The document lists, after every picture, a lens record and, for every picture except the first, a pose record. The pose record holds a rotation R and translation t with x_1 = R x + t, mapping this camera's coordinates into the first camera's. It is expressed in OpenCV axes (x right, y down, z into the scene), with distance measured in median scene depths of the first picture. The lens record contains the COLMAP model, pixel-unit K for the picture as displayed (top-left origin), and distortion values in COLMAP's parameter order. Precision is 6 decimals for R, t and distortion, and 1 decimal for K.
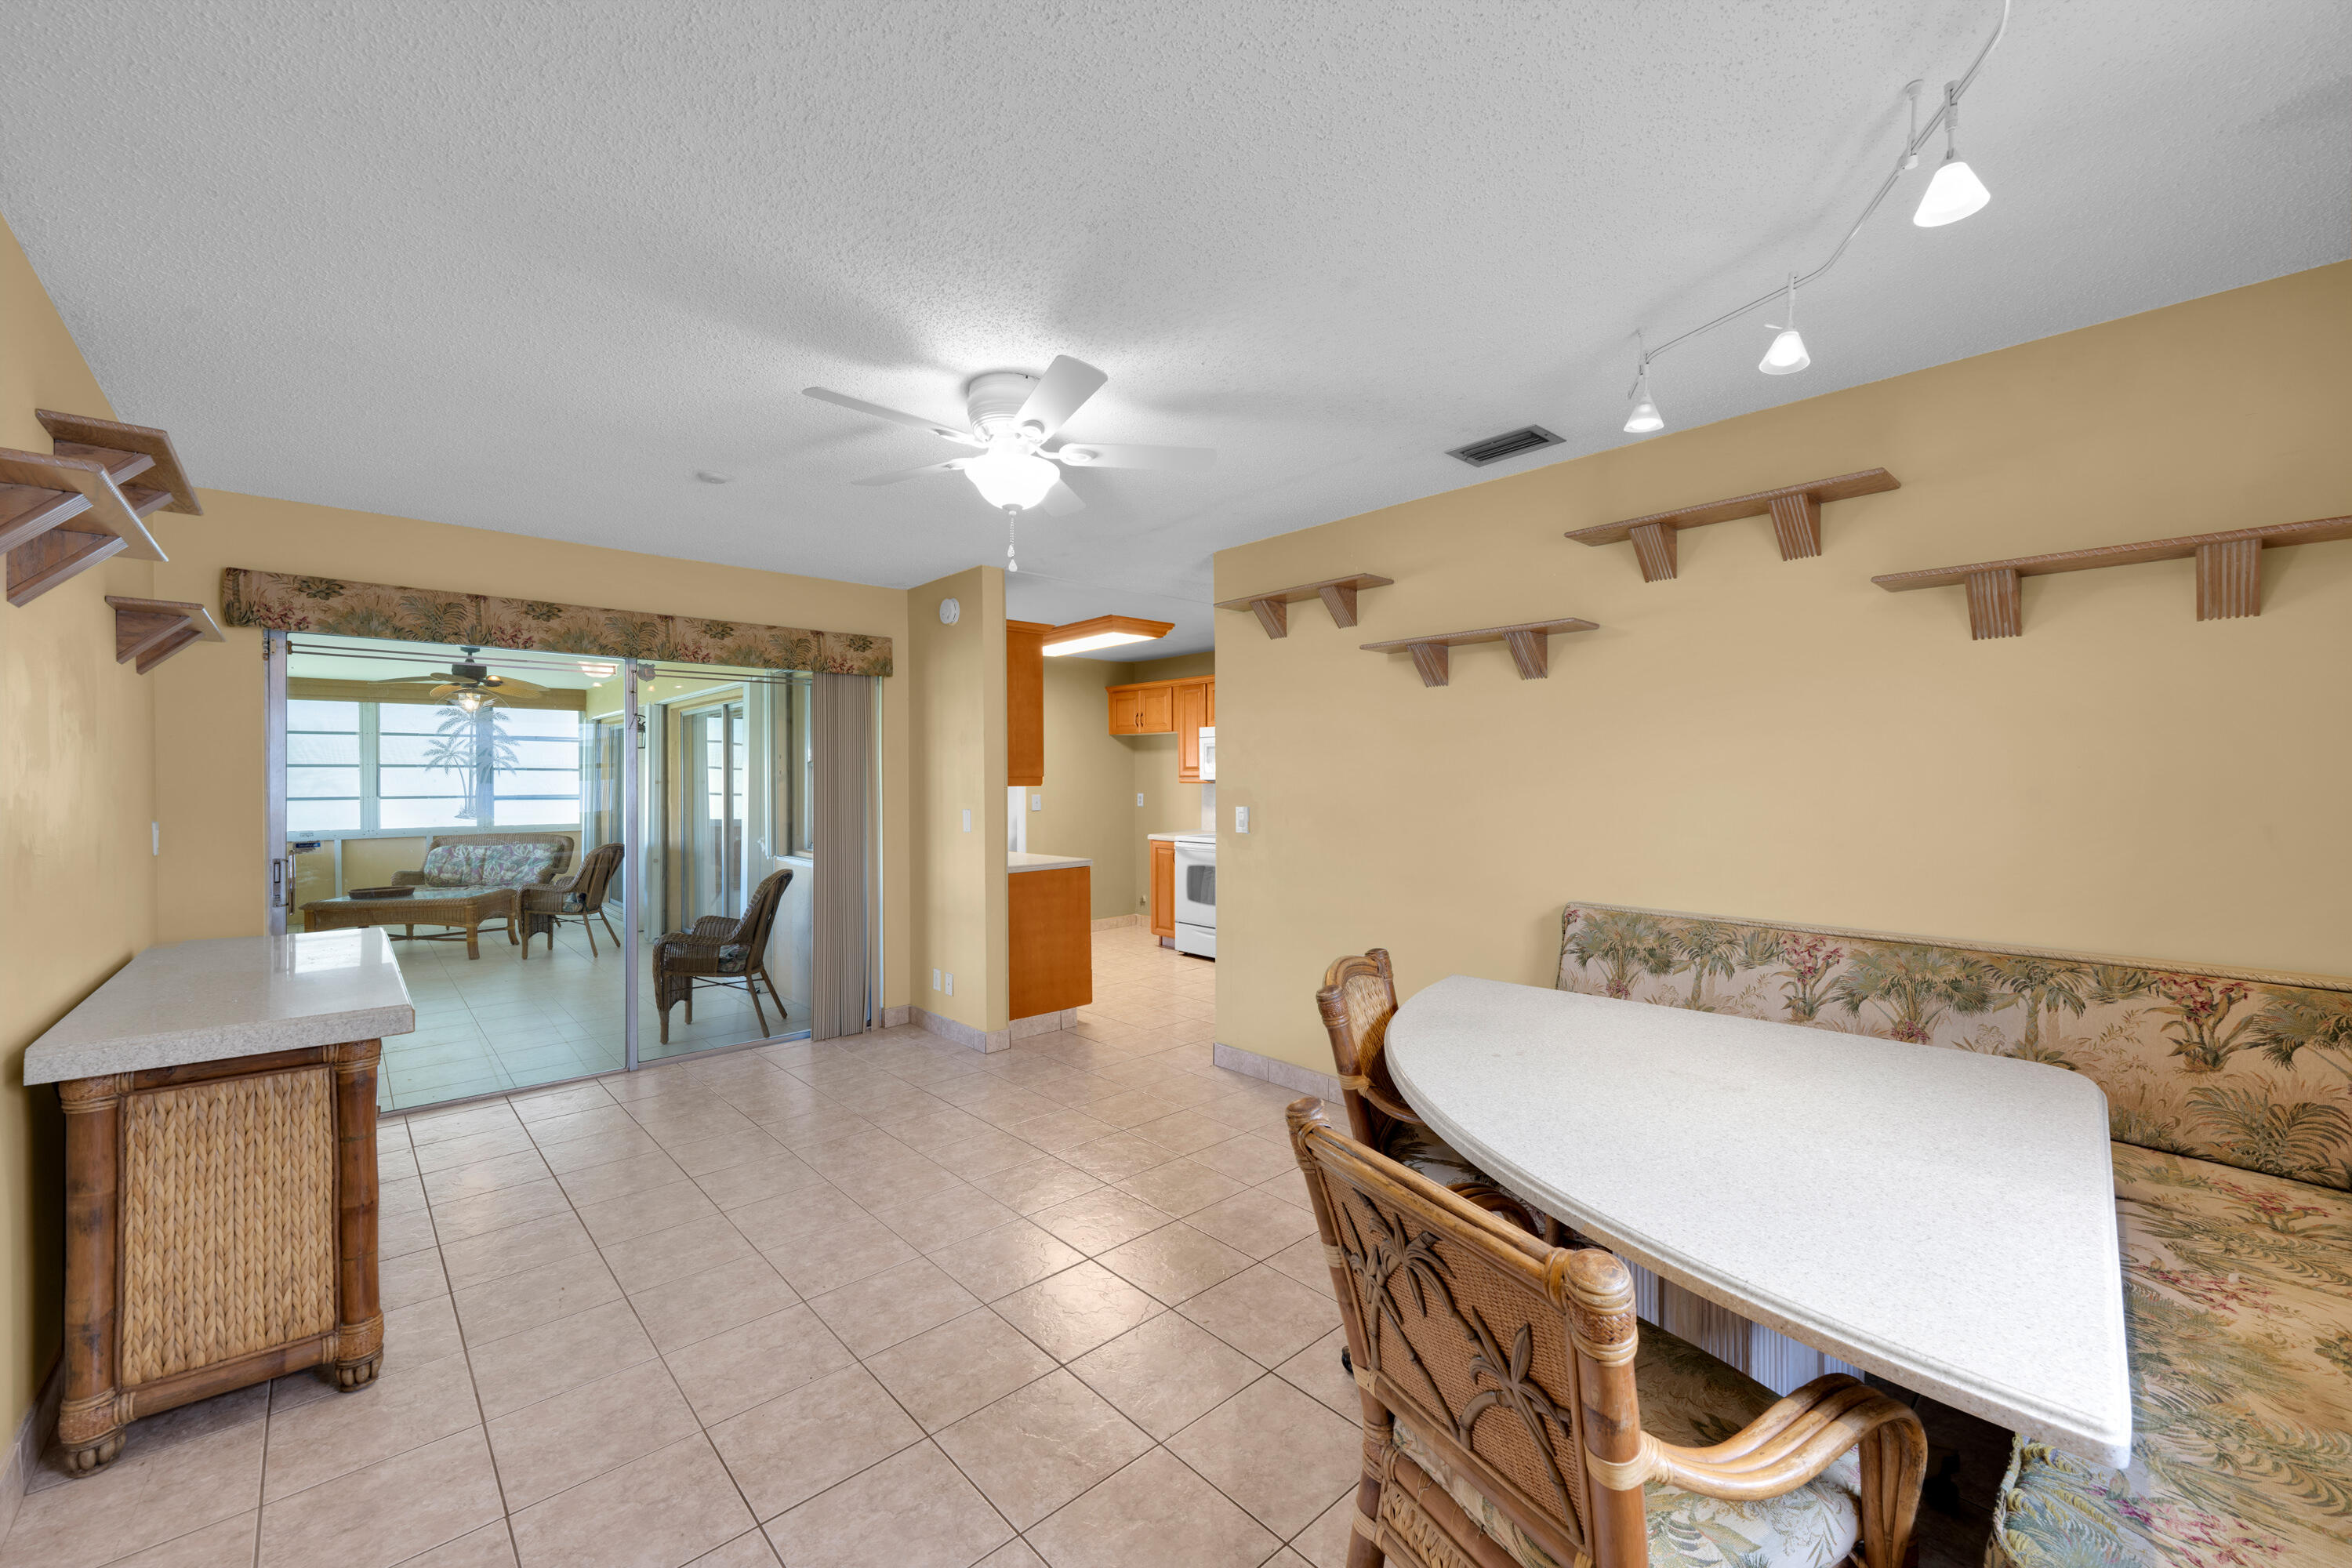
lens RADIAL K [[925.0, 0, 1171.6], [0, 925.0, 785.9], [0, 0, 1]] dist [0.000423, 0.000120]
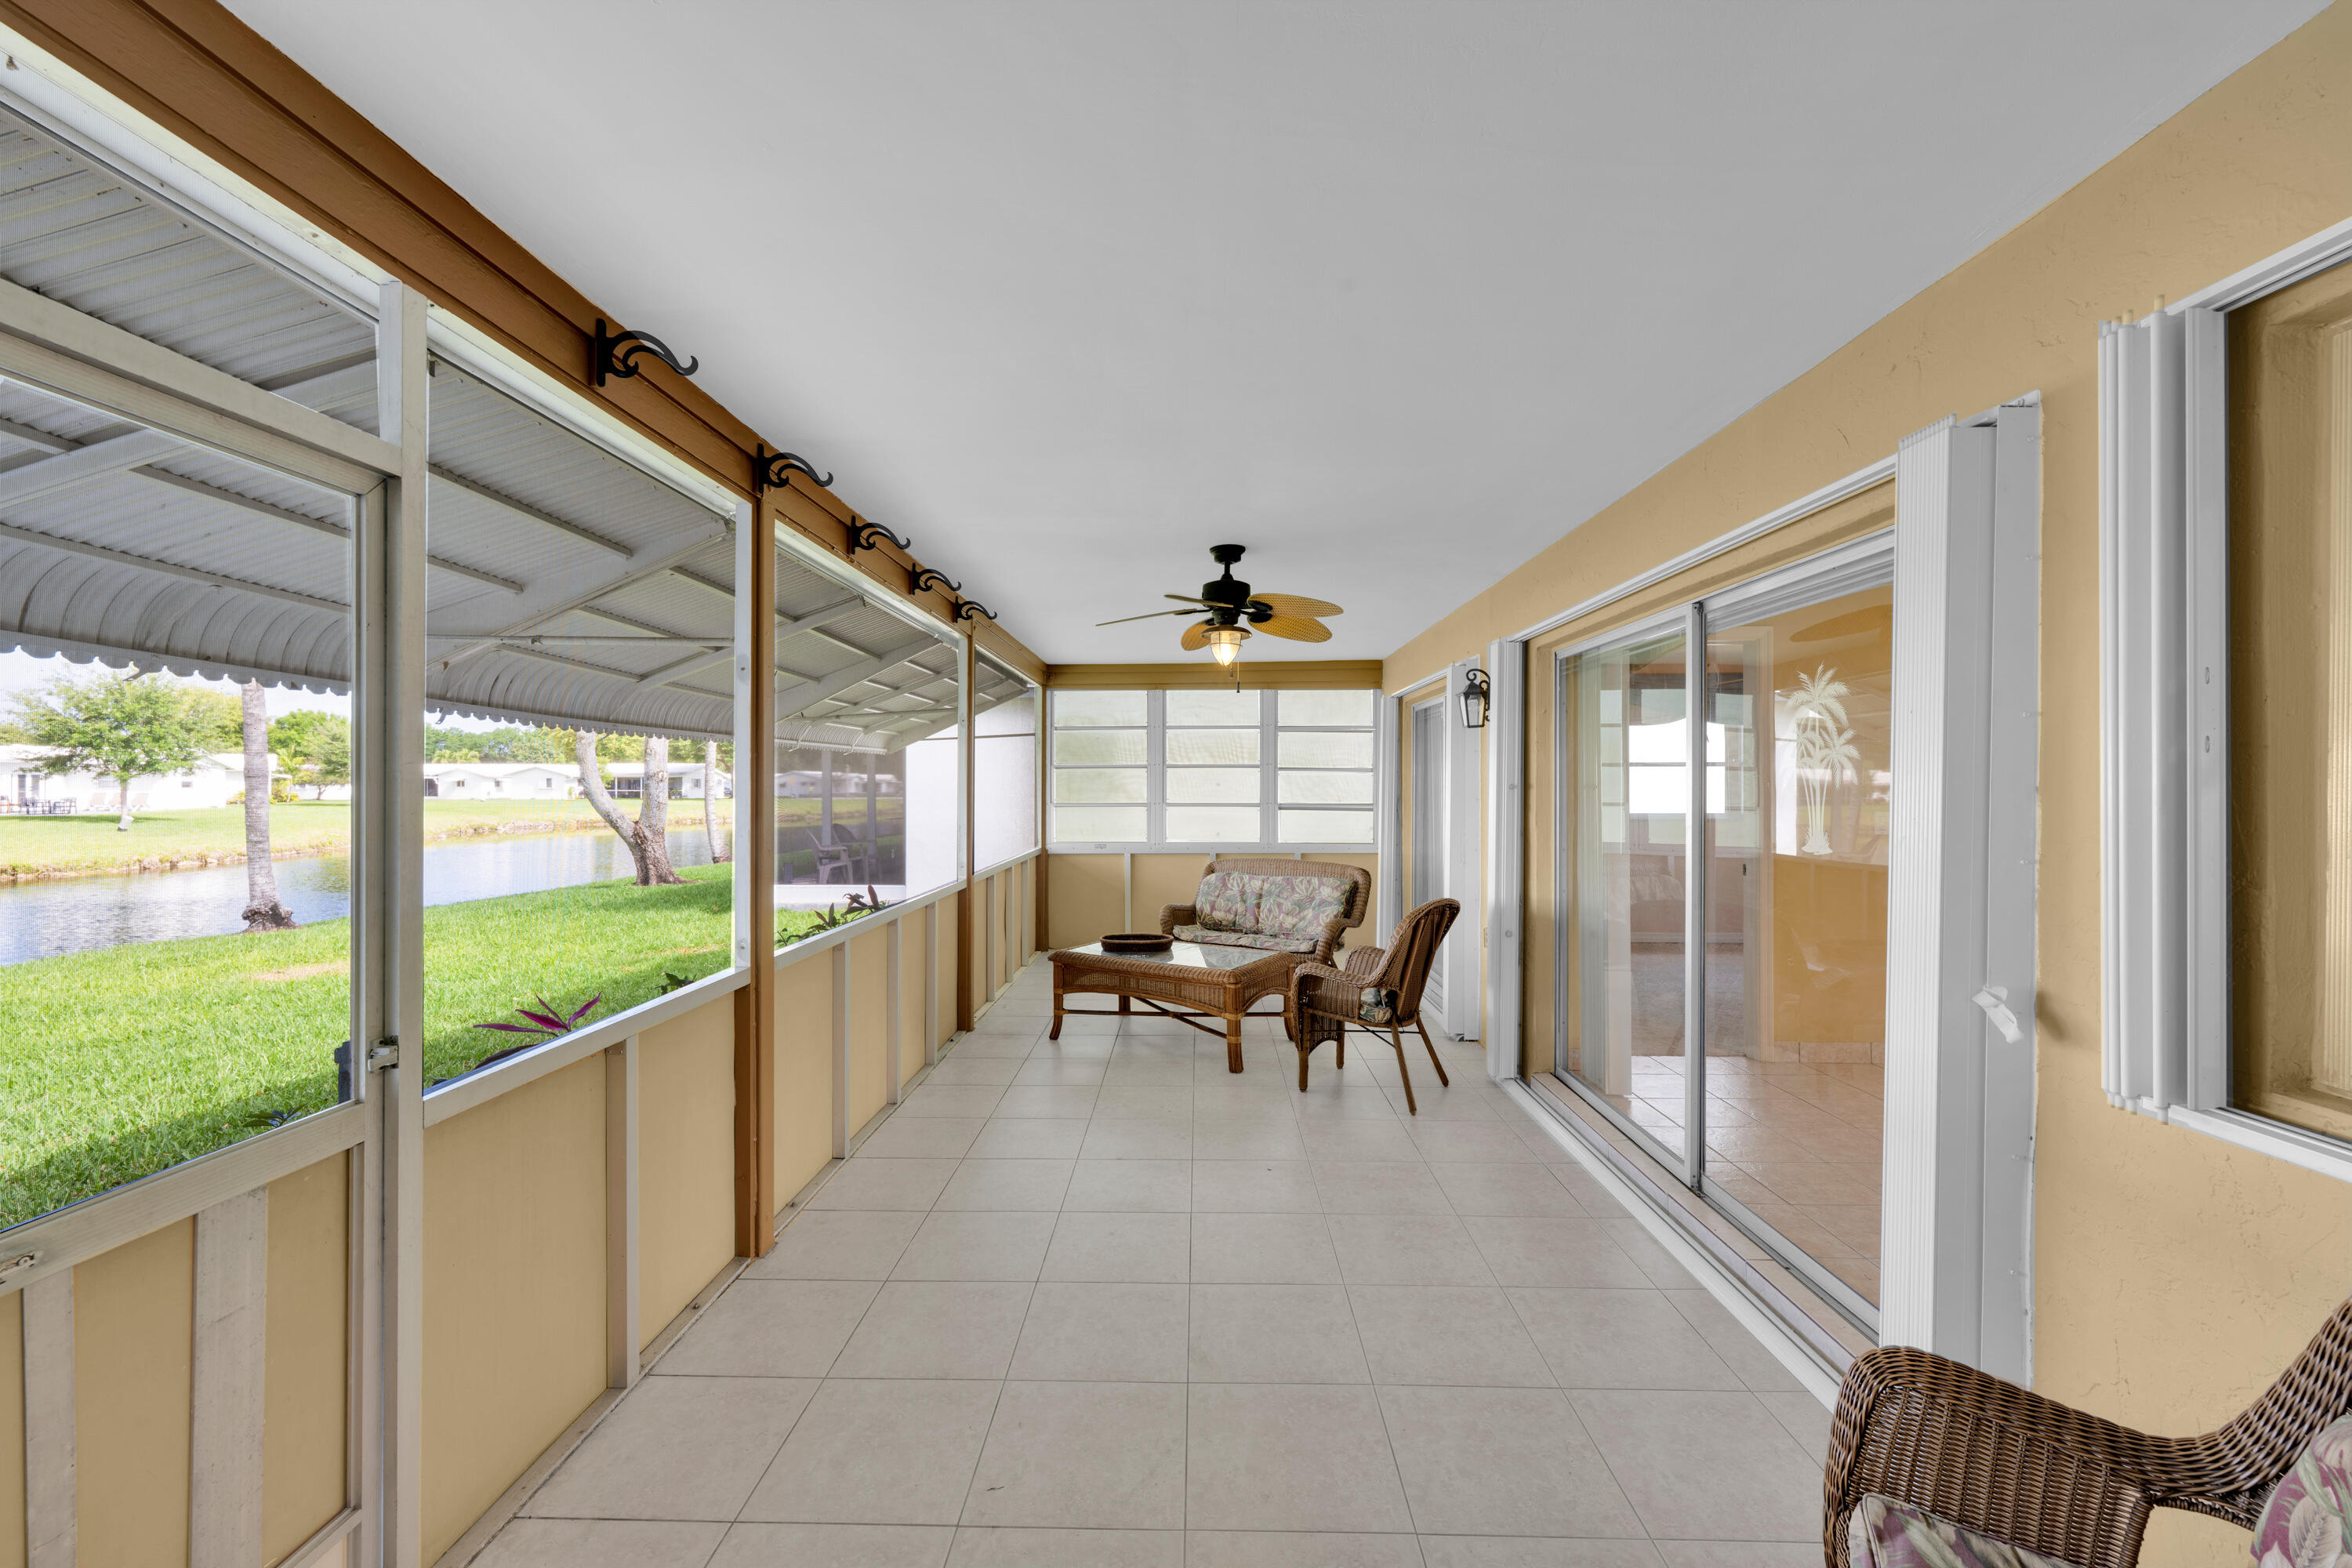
lens RADIAL K [[925.0, 0, 1171.6], [0, 925.0, 785.9], [0, 0, 1]] dist [0.000423, 0.000120]
pose [[0.719325, 0.003216, -0.694666, -0.306768], [-0.008120, 0.999960, -0.003778, -0.001134], [0.694626, 0.008358, 0.719323, 0.451263]]
